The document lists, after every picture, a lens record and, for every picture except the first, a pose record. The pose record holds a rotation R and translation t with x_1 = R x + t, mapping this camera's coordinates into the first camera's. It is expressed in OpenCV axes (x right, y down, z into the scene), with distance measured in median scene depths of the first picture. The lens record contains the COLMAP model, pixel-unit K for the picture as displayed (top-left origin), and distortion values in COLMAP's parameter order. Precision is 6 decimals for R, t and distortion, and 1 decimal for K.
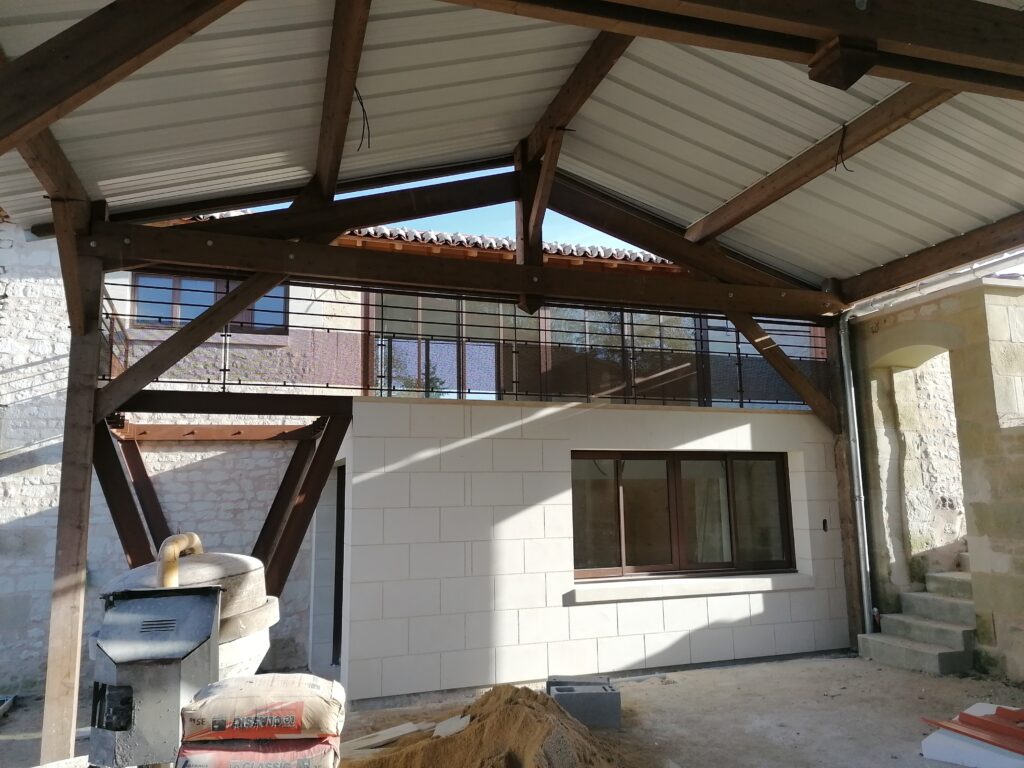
lens RADIAL K [[802.6, 0, 512.0], [0, 802.6, 384.0], [0, 0, 1]] dist [0.101621, -0.119079]
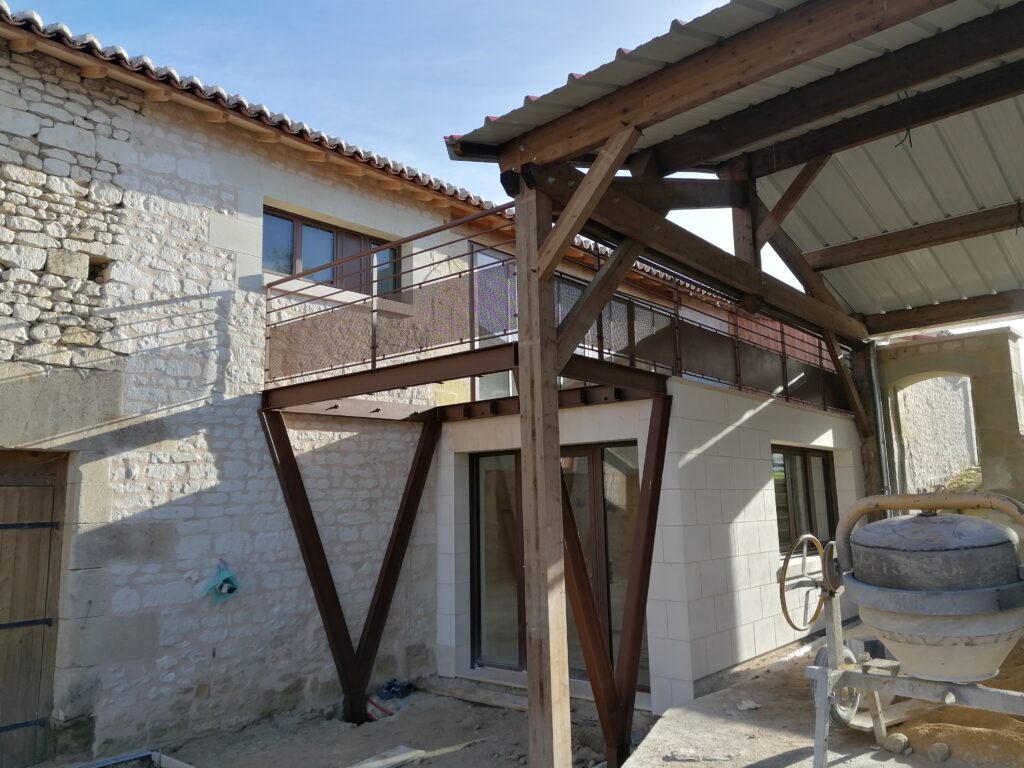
lens RADIAL K [[802.6, 0, 512.0], [0, 802.6, 384.0], [0, 0, 1]] dist [0.101621, -0.119079]
pose [[0.857525, 0.072357, 0.509328, -0.678062], [-0.064060, 0.997372, -0.033837, 0.054097], [-0.510438, -0.003612, 0.859907, 0.192343]]
